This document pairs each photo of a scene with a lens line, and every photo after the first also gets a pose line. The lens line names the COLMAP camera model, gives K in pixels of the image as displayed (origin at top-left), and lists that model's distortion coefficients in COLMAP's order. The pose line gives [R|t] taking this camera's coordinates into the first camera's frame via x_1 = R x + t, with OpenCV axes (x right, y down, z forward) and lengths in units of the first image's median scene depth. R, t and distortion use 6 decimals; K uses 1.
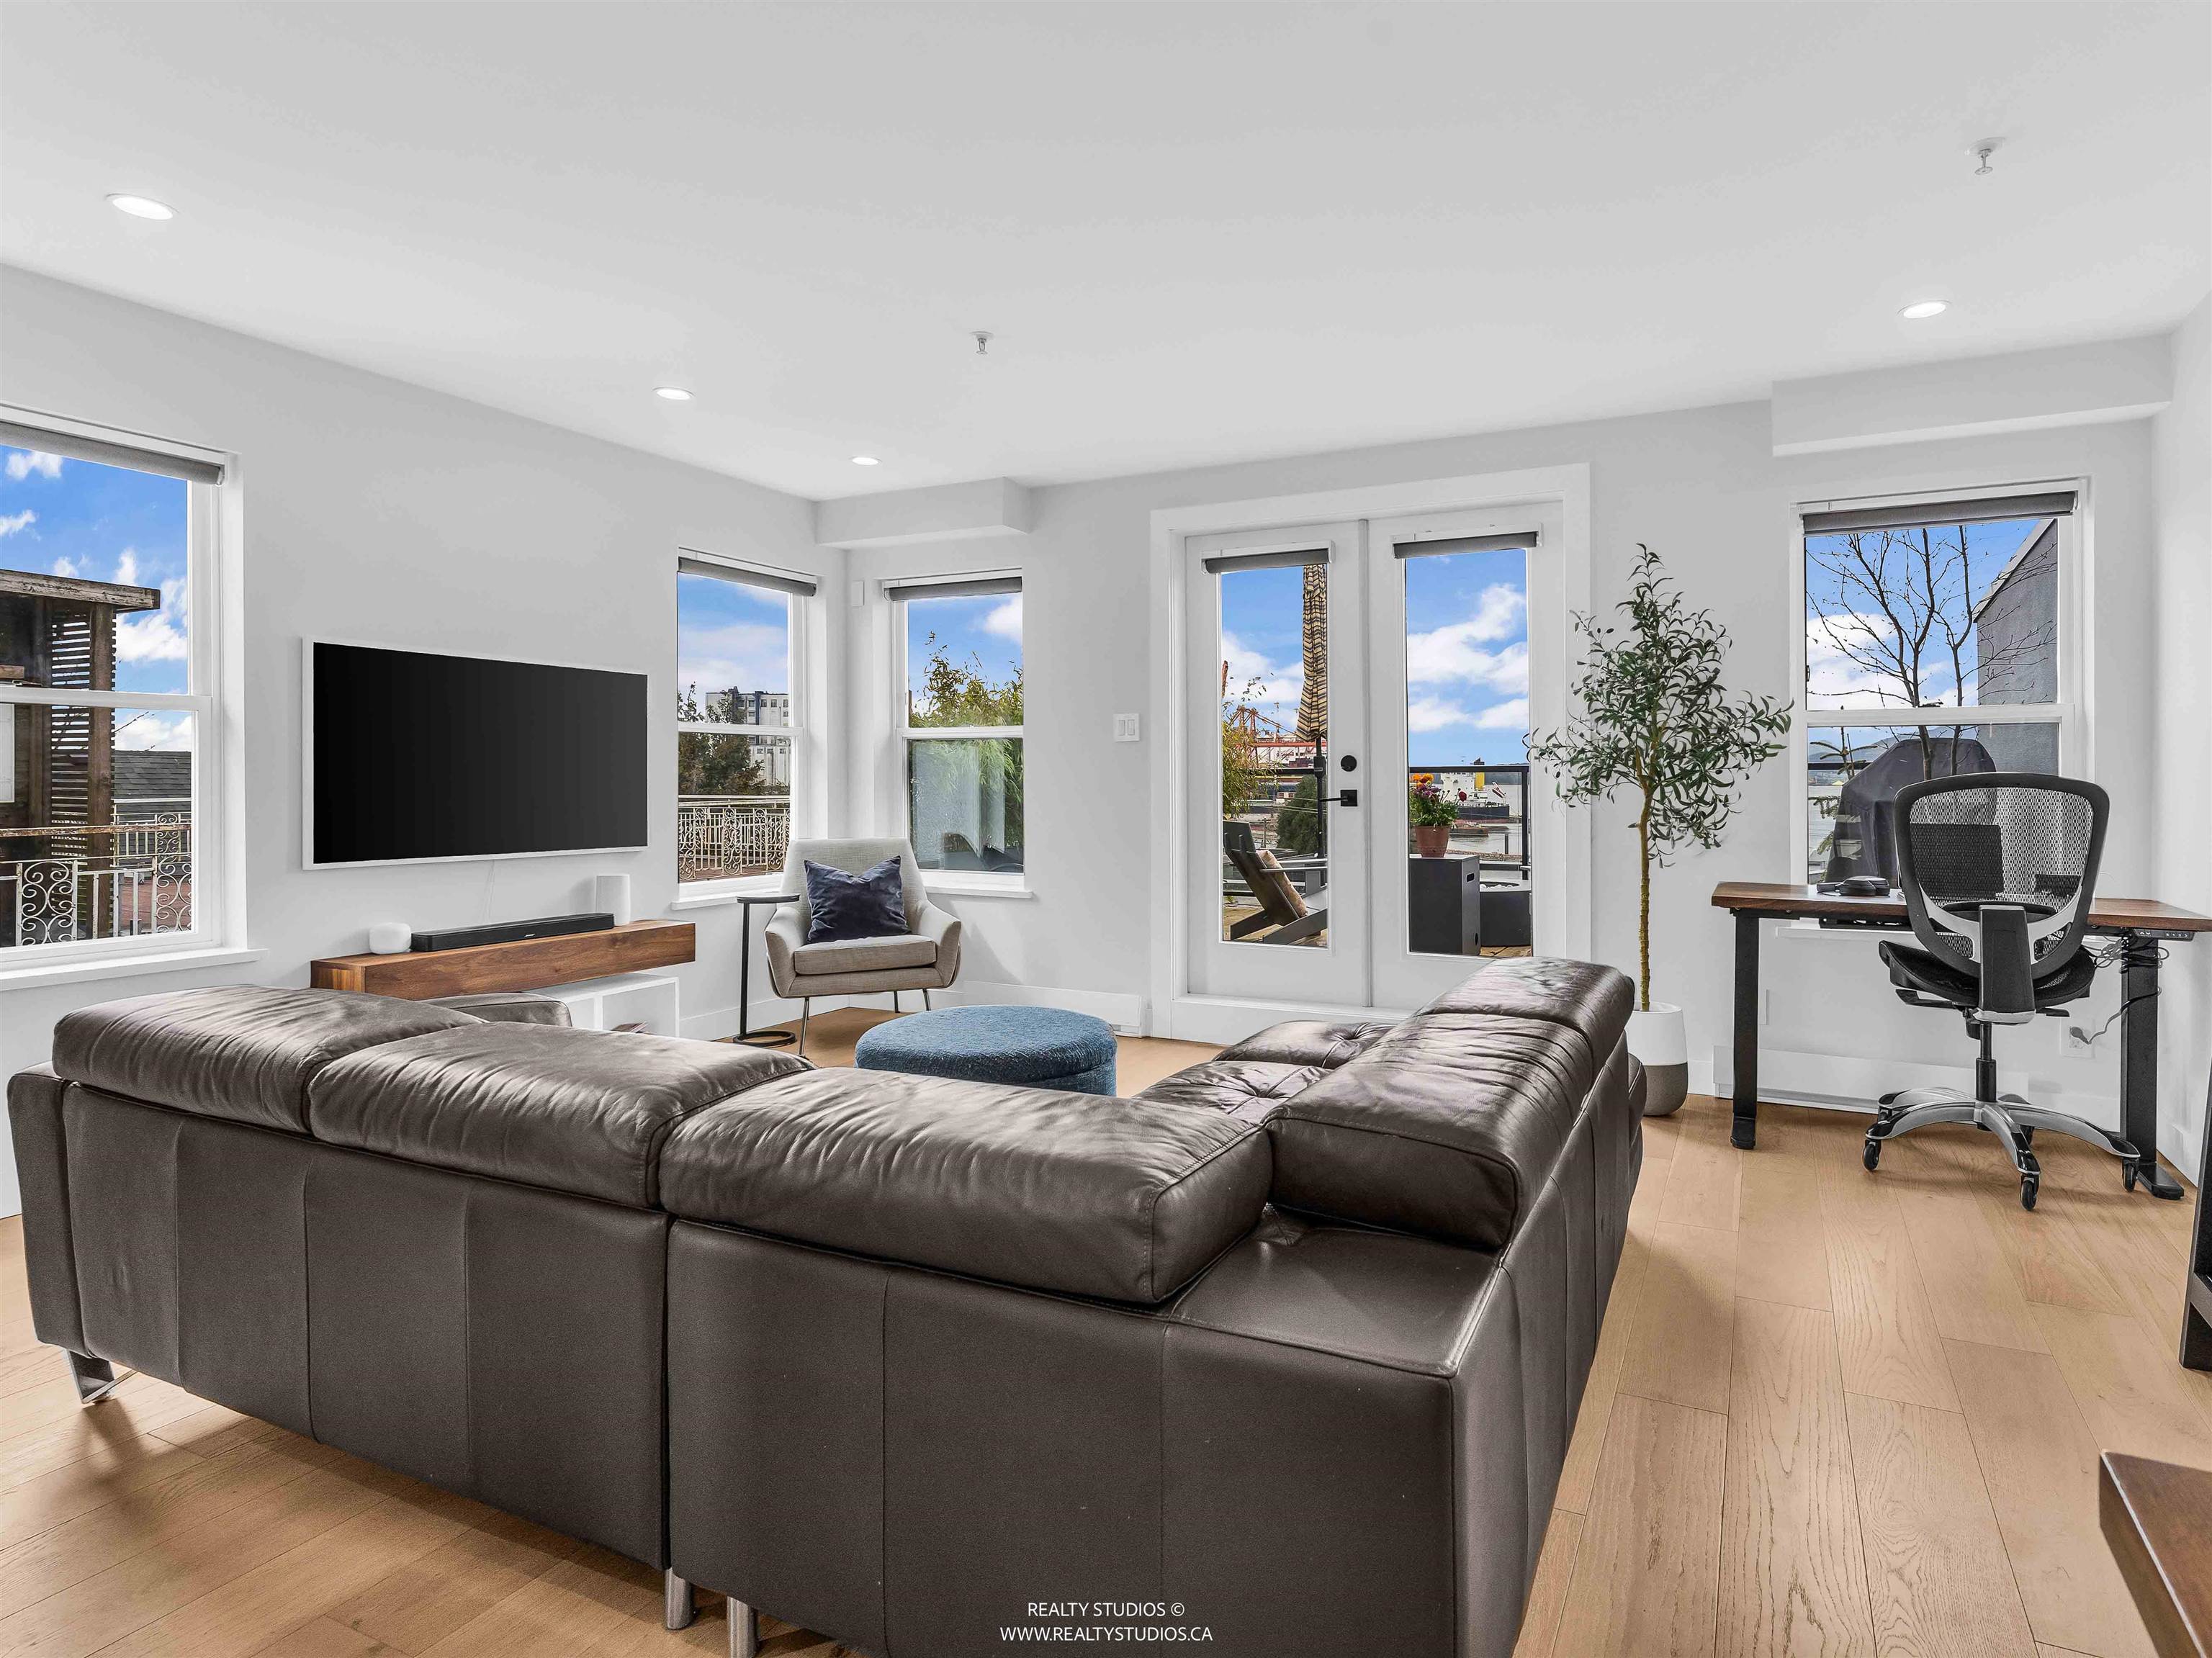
lens RADIAL K [[1199.5, 0, 1108.3], [0, 1199.5, 808.8], [0, 0, 1]] dist [-0.001211, 0.007372]
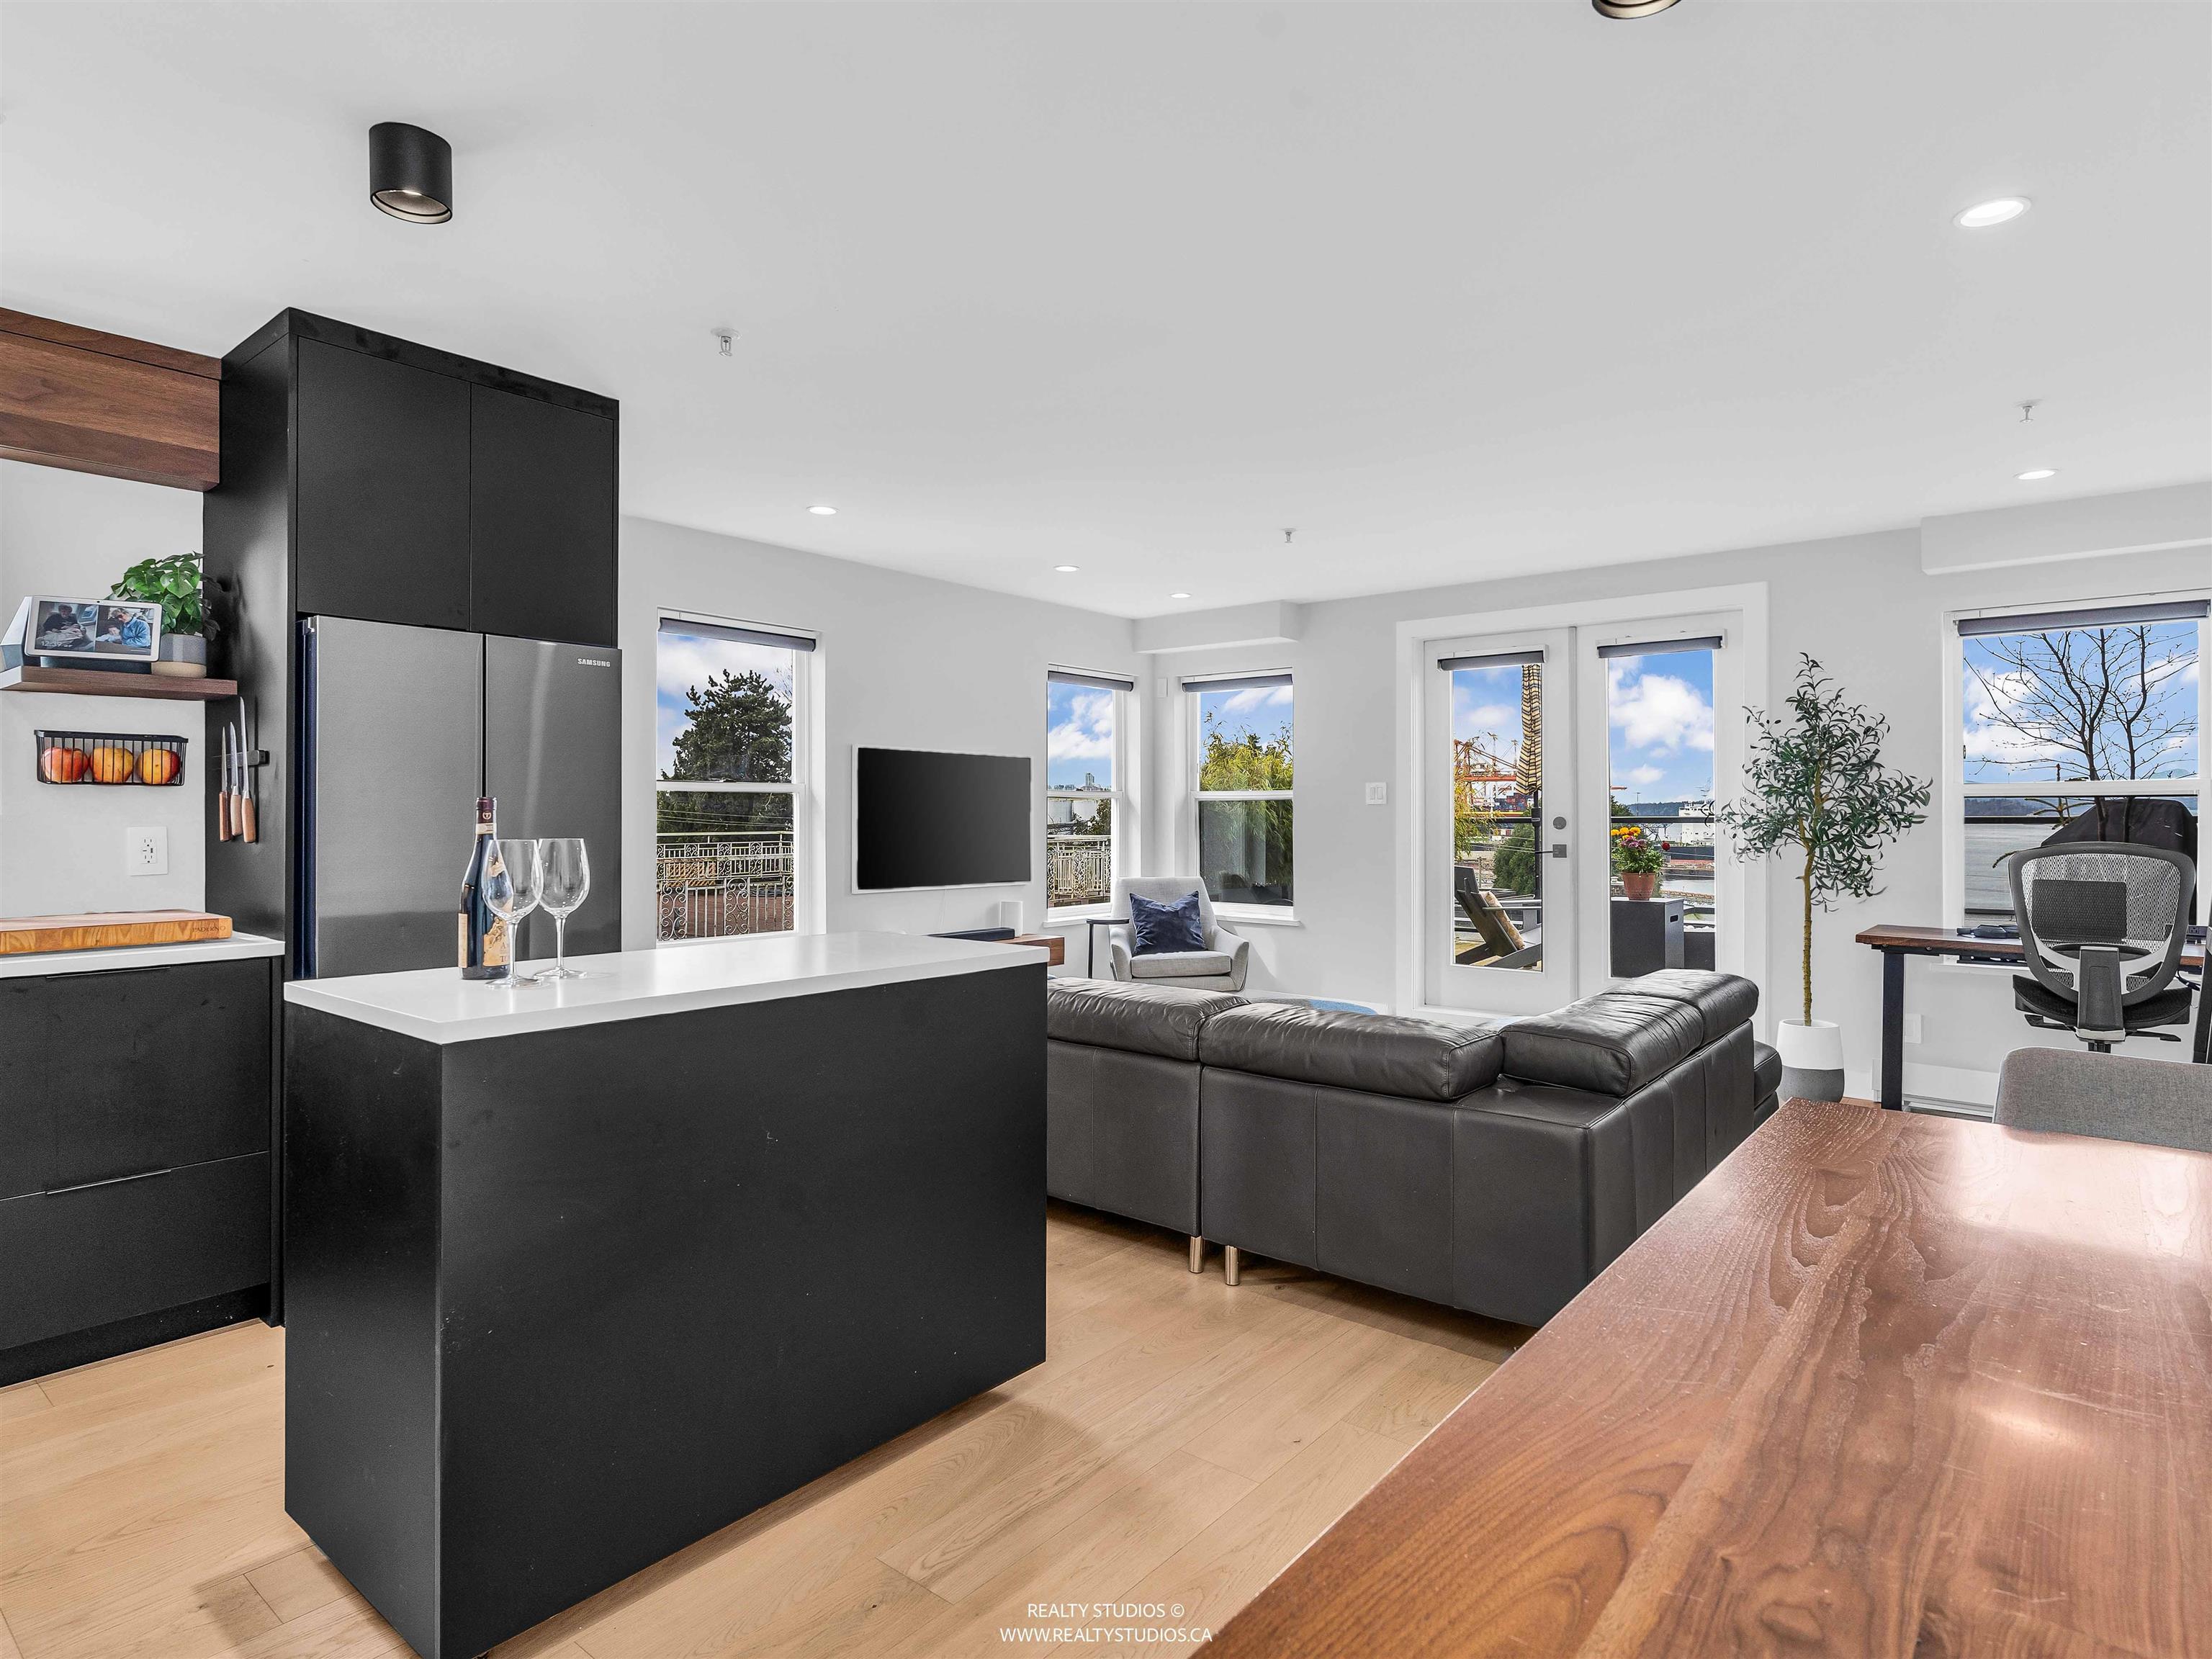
lens RADIAL K [[1199.6, 0, 1101.4], [0, 1199.6, 815.0], [0, 0, 1]] dist [-0.001211, 0.007372]
pose [[0.984490, 0.007243, -0.175288, -0.054357], [-0.011424, 0.999674, -0.022853, -0.013508], [0.175066, 0.024501, 0.984252, -0.337823]]
